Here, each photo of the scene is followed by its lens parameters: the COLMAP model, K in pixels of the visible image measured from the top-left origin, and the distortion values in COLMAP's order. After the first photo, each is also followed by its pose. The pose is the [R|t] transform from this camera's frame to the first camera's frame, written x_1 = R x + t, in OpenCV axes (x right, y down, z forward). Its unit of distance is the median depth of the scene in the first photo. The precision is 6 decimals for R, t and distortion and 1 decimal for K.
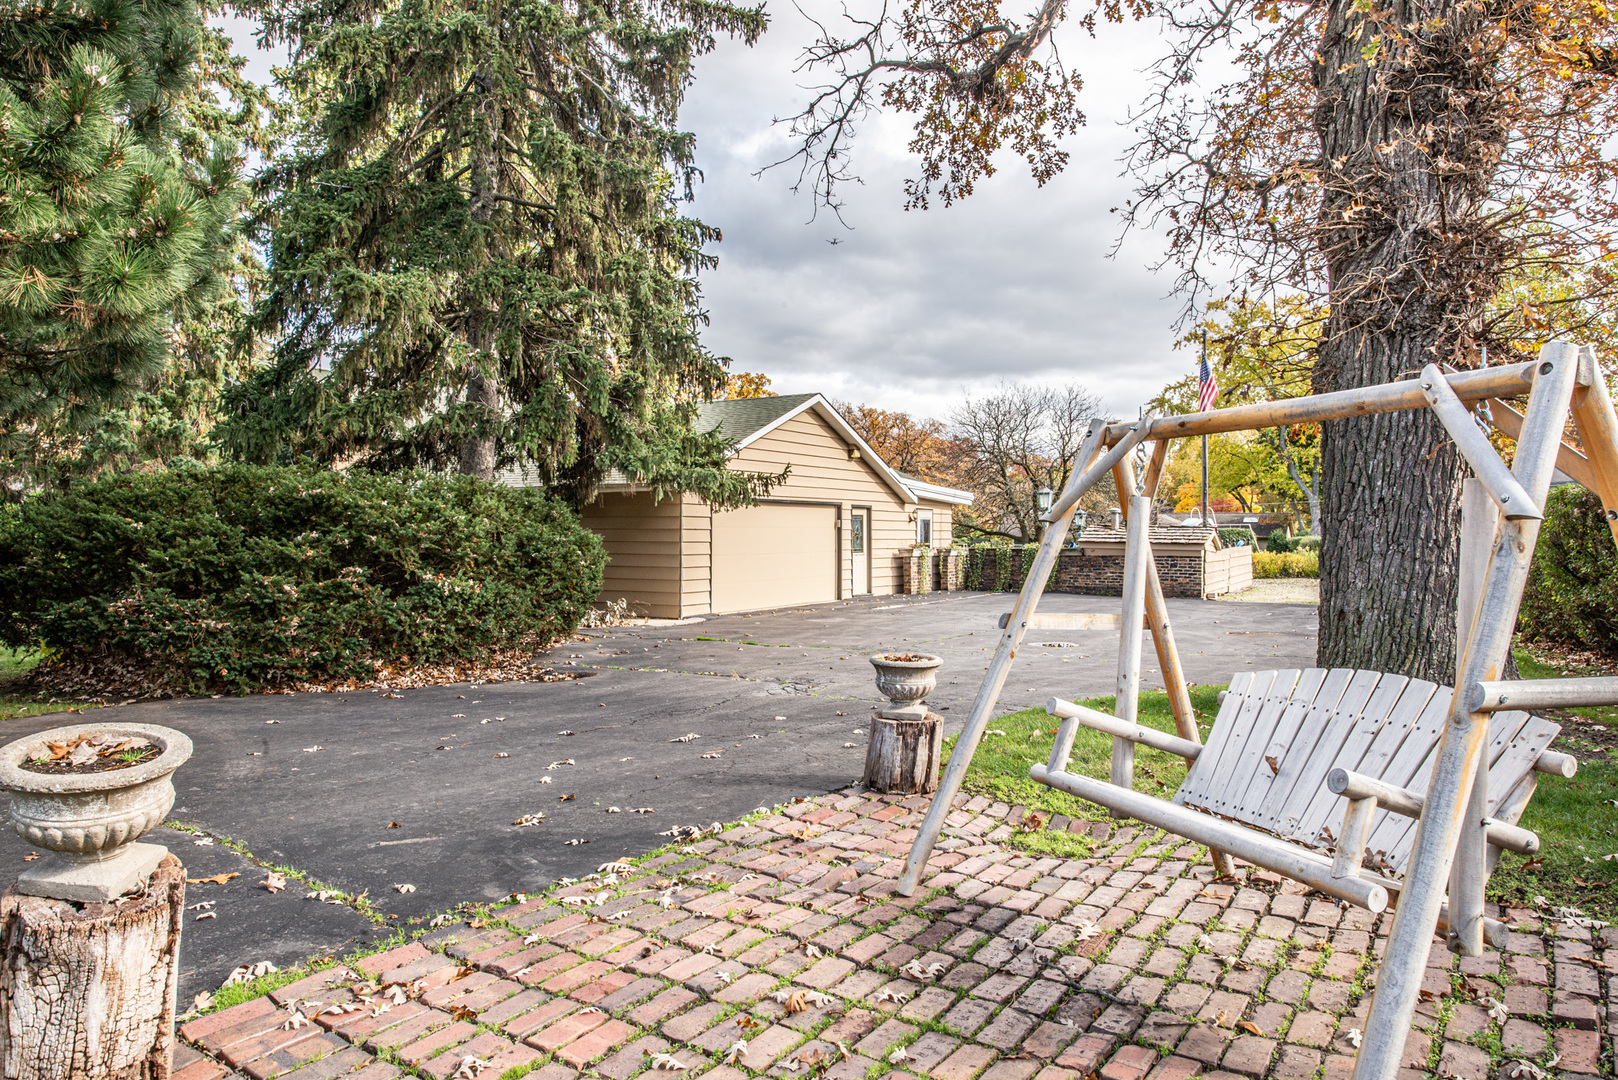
lens RADIAL K [[1074.1, 0, 809.0], [0, 1074.1, 540.0], [0, 0, 1]] dist [0.004546, 0.002592]
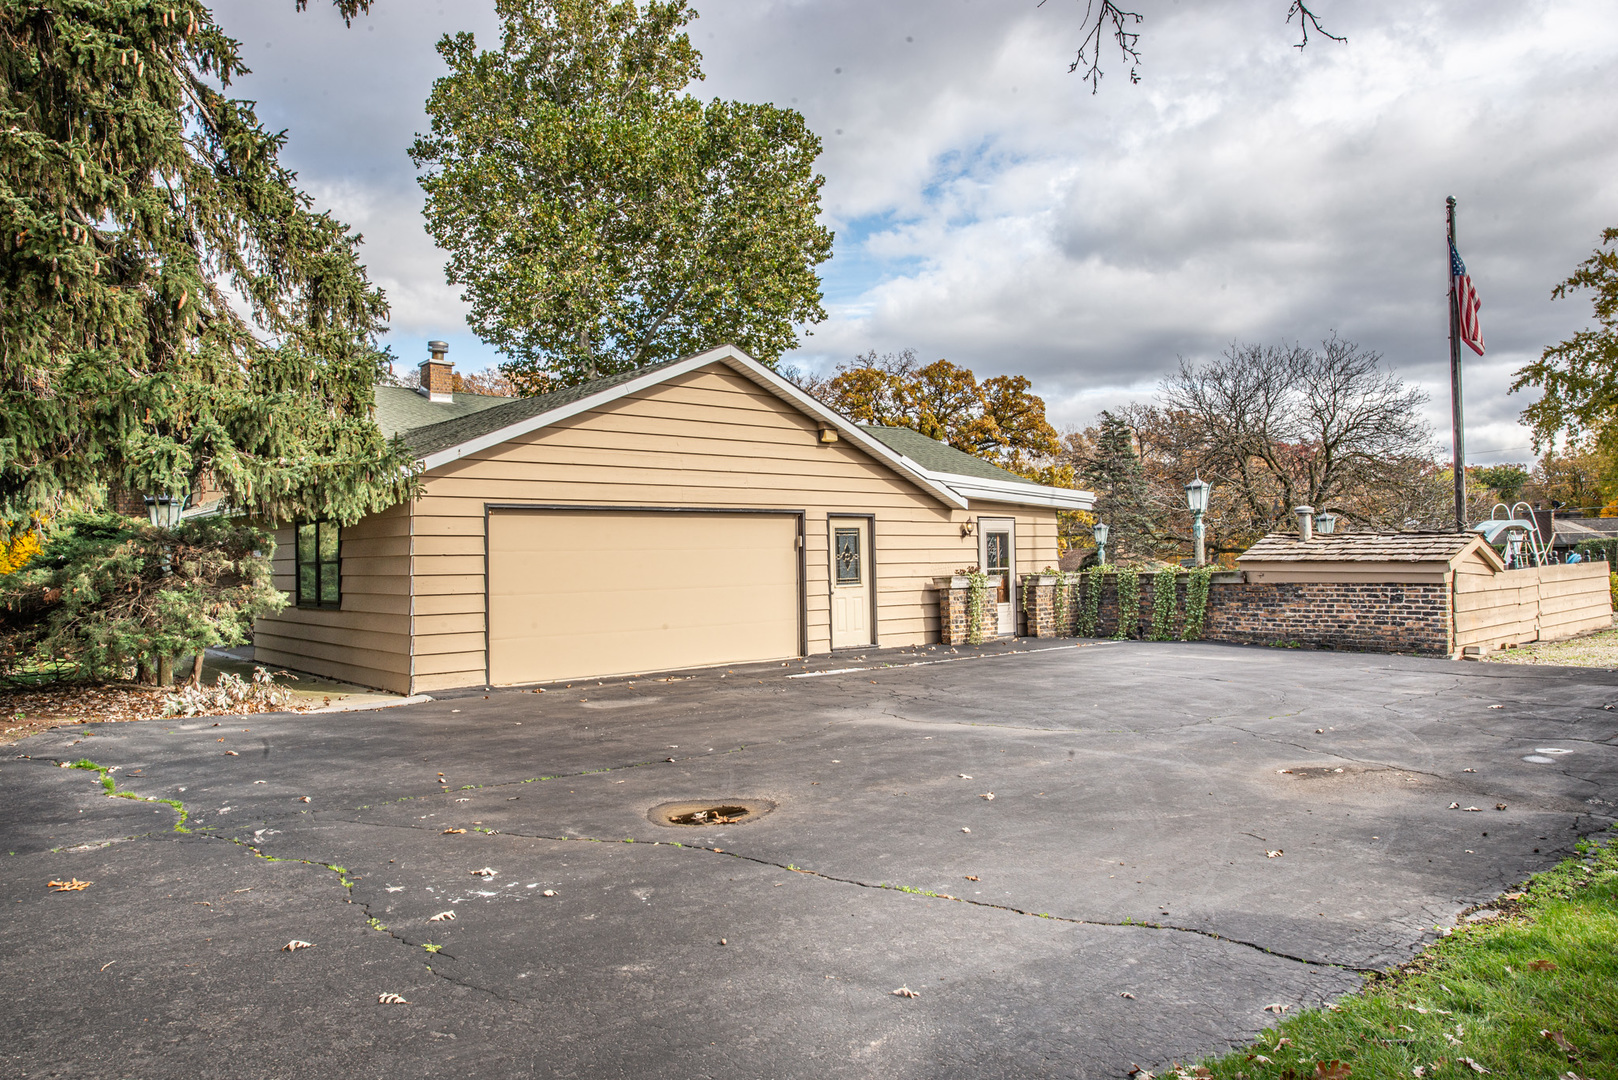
lens RADIAL K [[1074.1, 0, 809.0], [0, 1074.1, 540.0], [0, 0, 1]] dist [0.004546, 0.002592]
pose [[0.946595, -0.024711, -0.321476, 0.229546], [0.017291, 0.999515, -0.025916, 0.001204], [0.321960, 0.018973, 0.946563, 0.345775]]
